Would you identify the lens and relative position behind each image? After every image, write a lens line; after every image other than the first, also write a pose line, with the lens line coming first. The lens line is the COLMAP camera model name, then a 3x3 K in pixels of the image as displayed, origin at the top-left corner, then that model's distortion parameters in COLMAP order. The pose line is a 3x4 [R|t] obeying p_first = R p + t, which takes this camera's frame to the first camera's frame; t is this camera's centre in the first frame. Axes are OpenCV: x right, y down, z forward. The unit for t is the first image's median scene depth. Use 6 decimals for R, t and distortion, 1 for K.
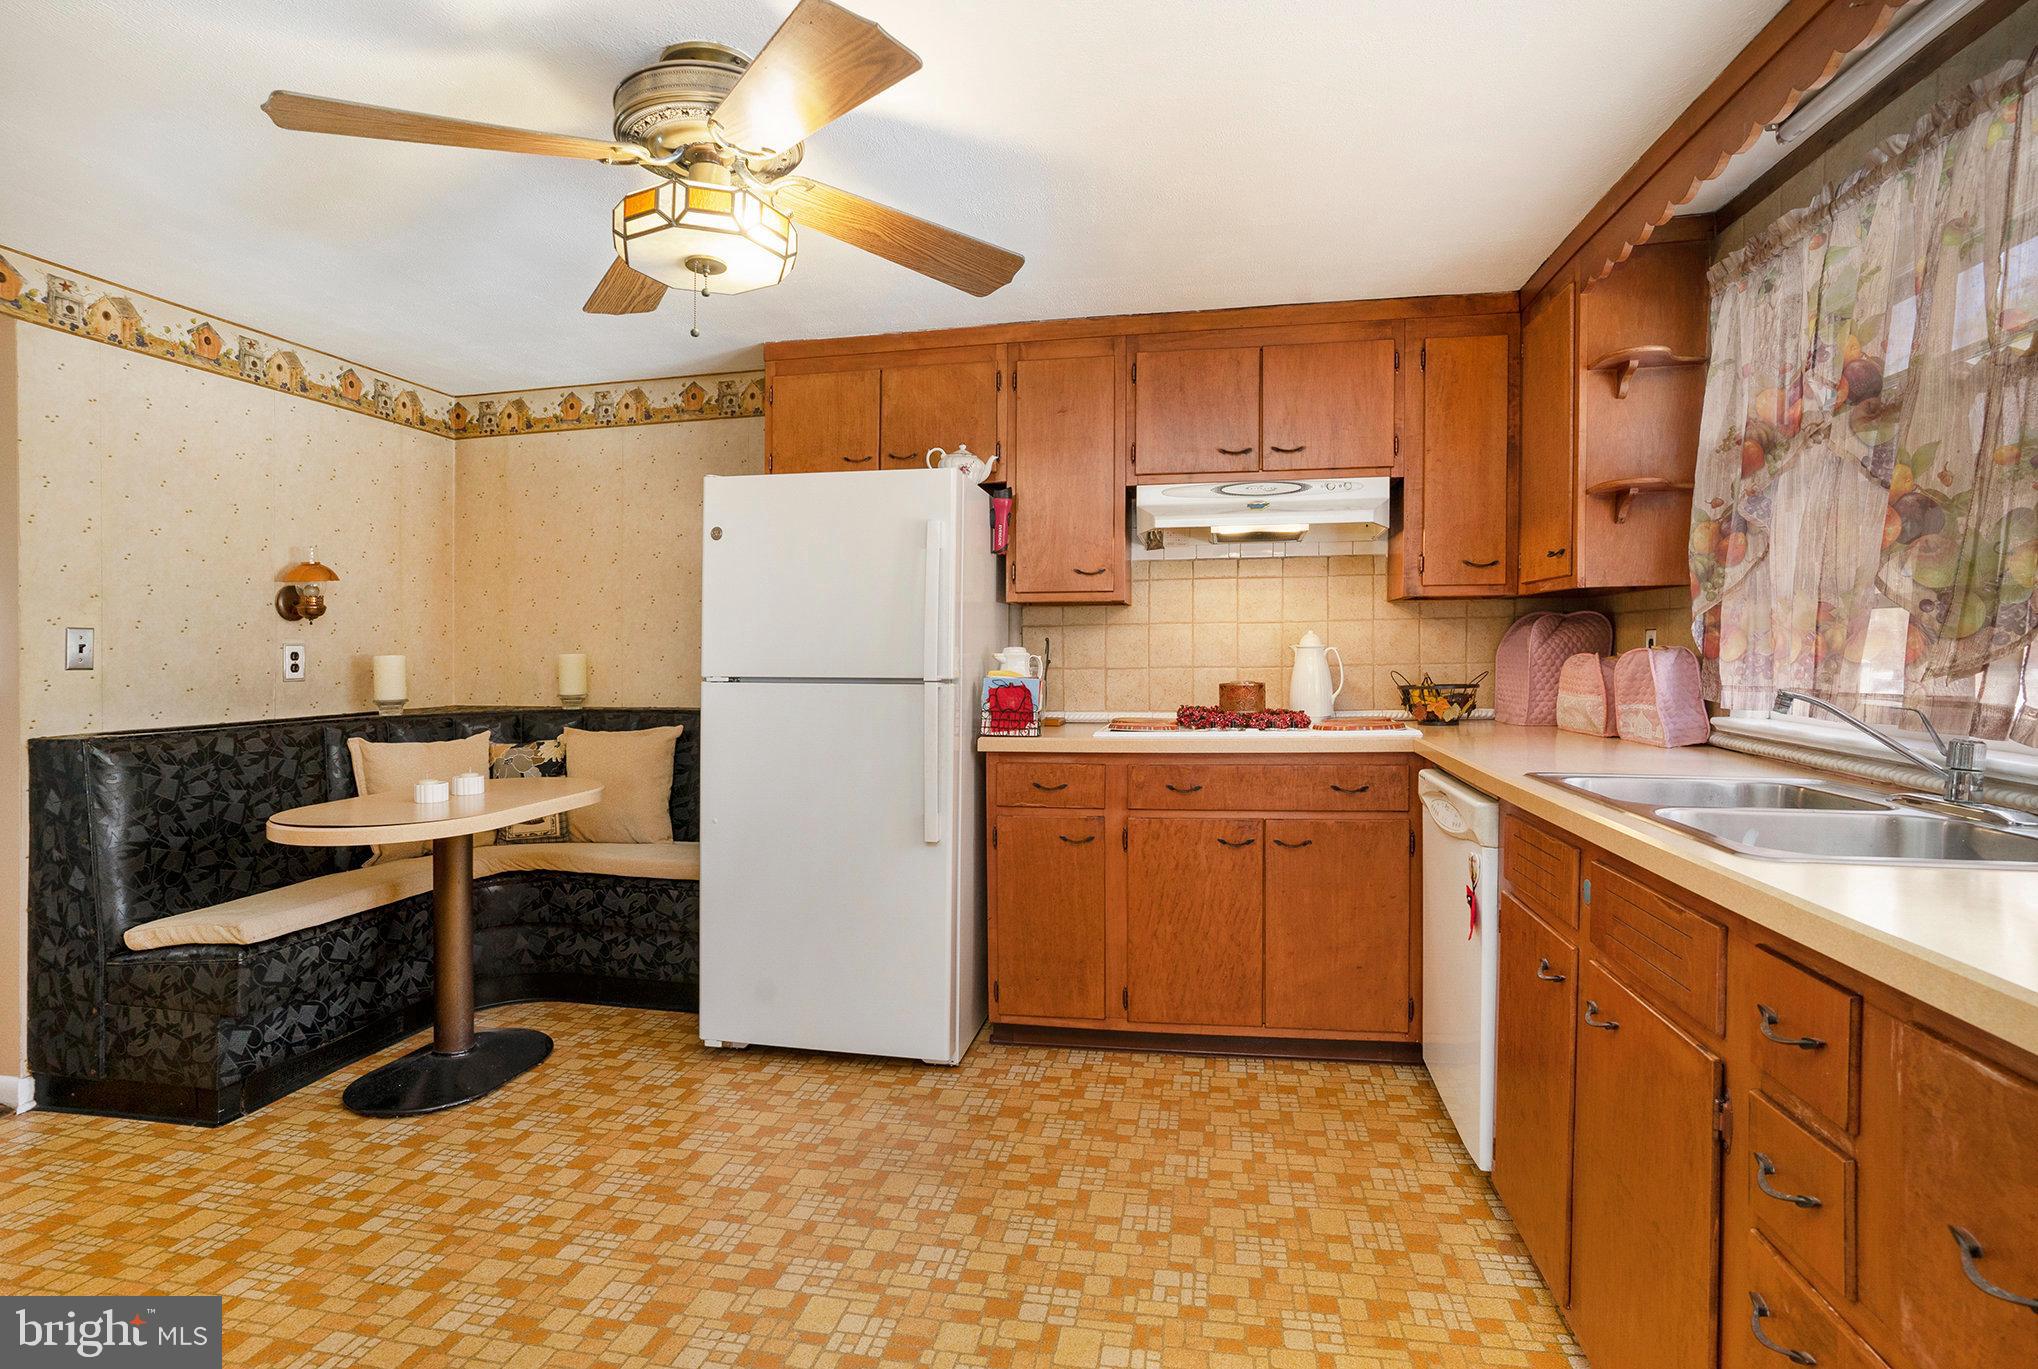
lens RADIAL K [[1046.3, 0, 1098.9], [0, 1046.3, 652.0], [0, 0, 1]] dist [-0.034902, 0.000300]
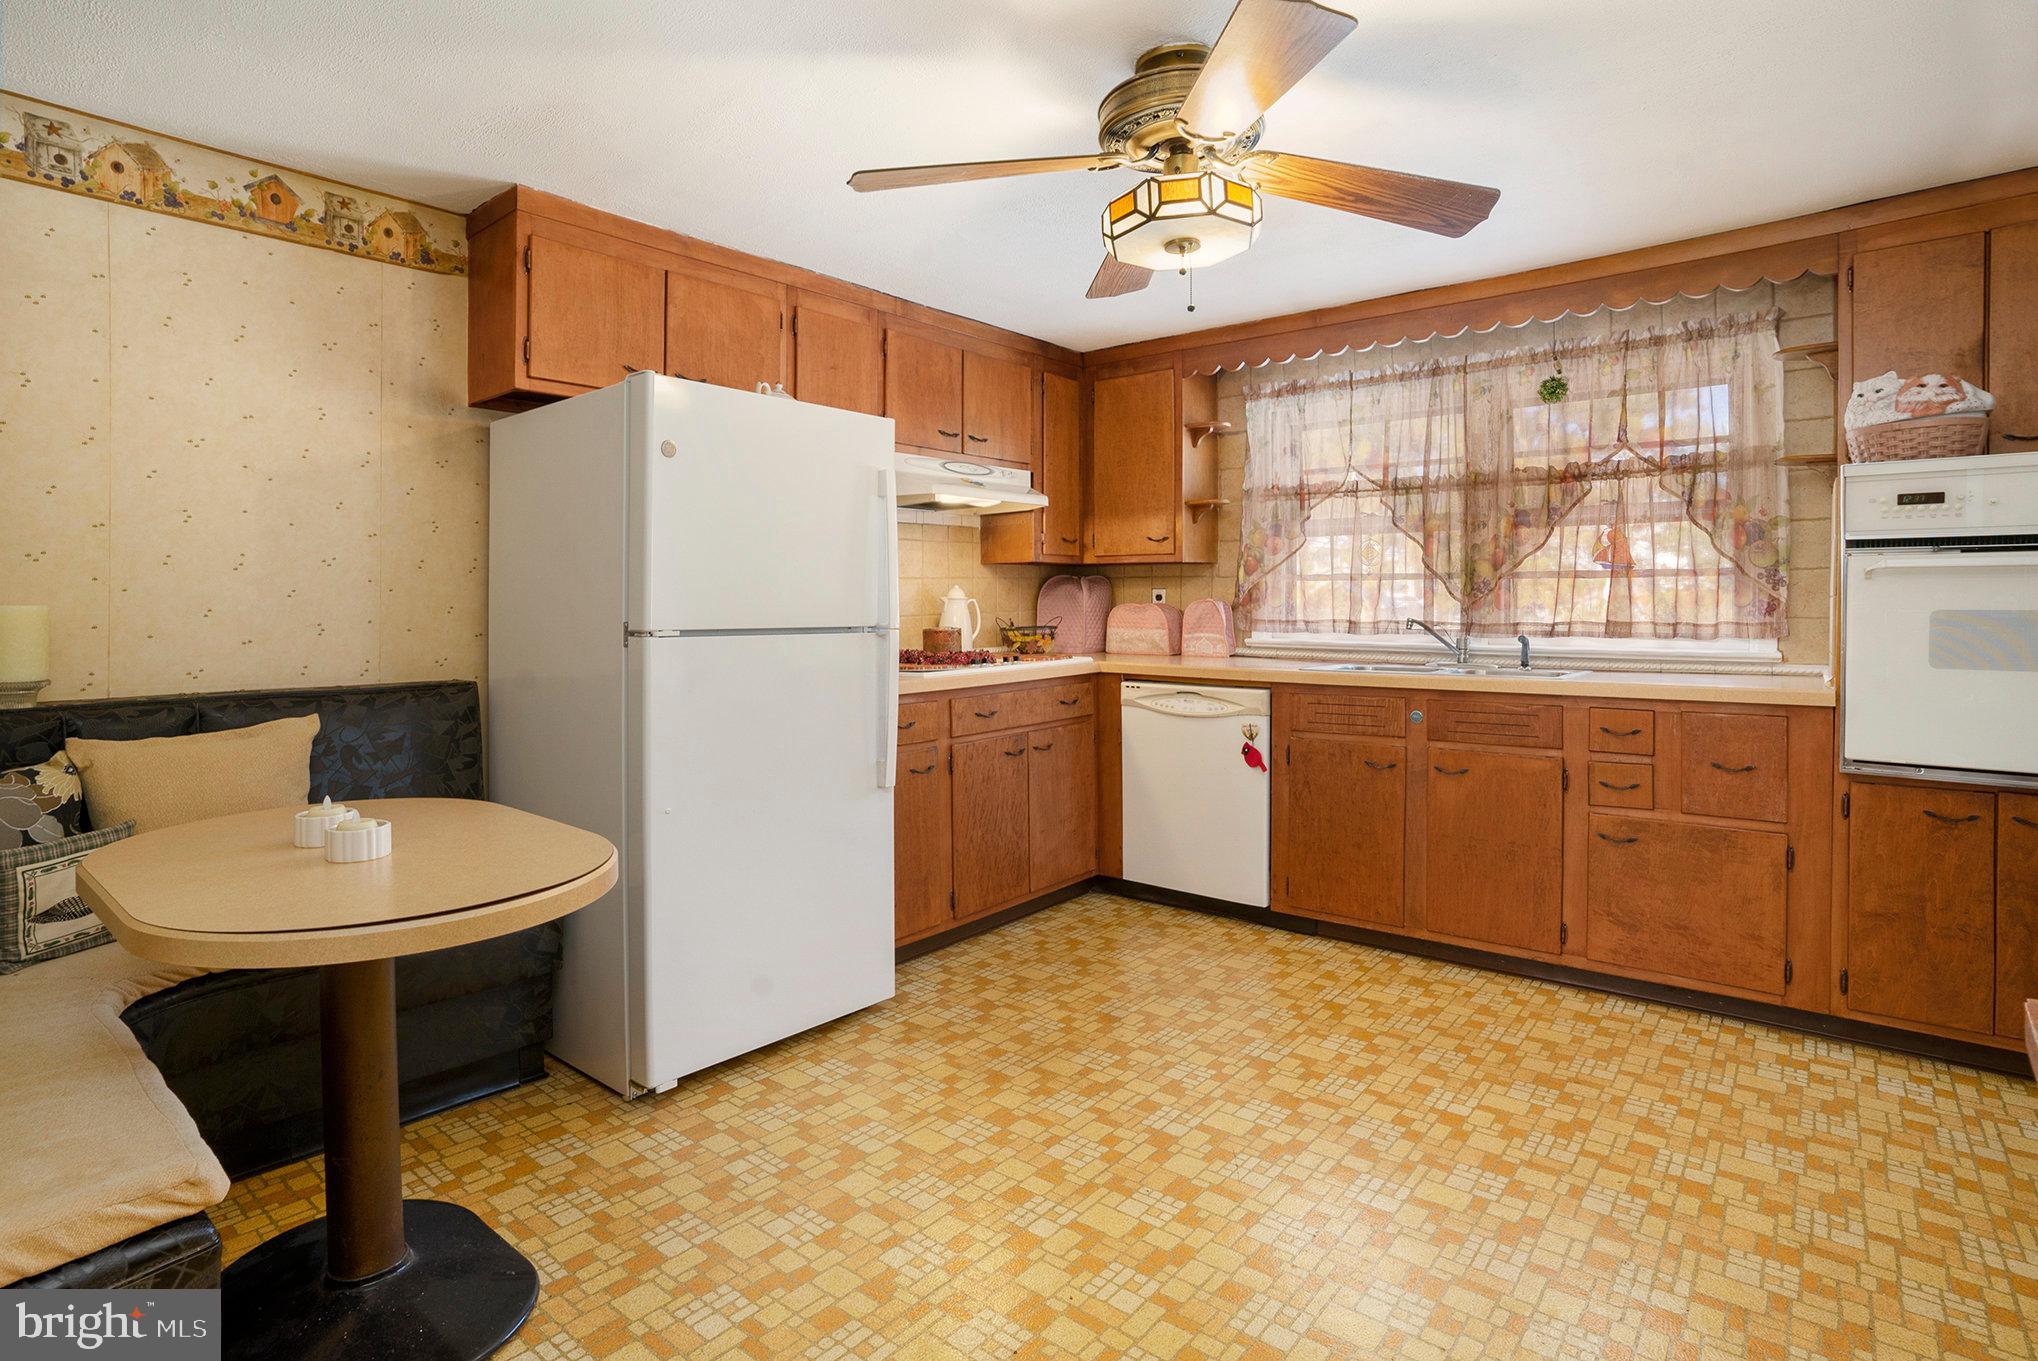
lens RADIAL K [[988.8, 0, 1011.5], [0, 988.8, 657.0], [0, 0, 1]] dist [-0.062383, 0.037970]
pose [[0.510929, -0.042618, 0.858566, -0.892032], [-0.000139, 0.998766, 0.049660, 0.006302], [-0.859623, -0.025492, 0.510293, 0.399669]]
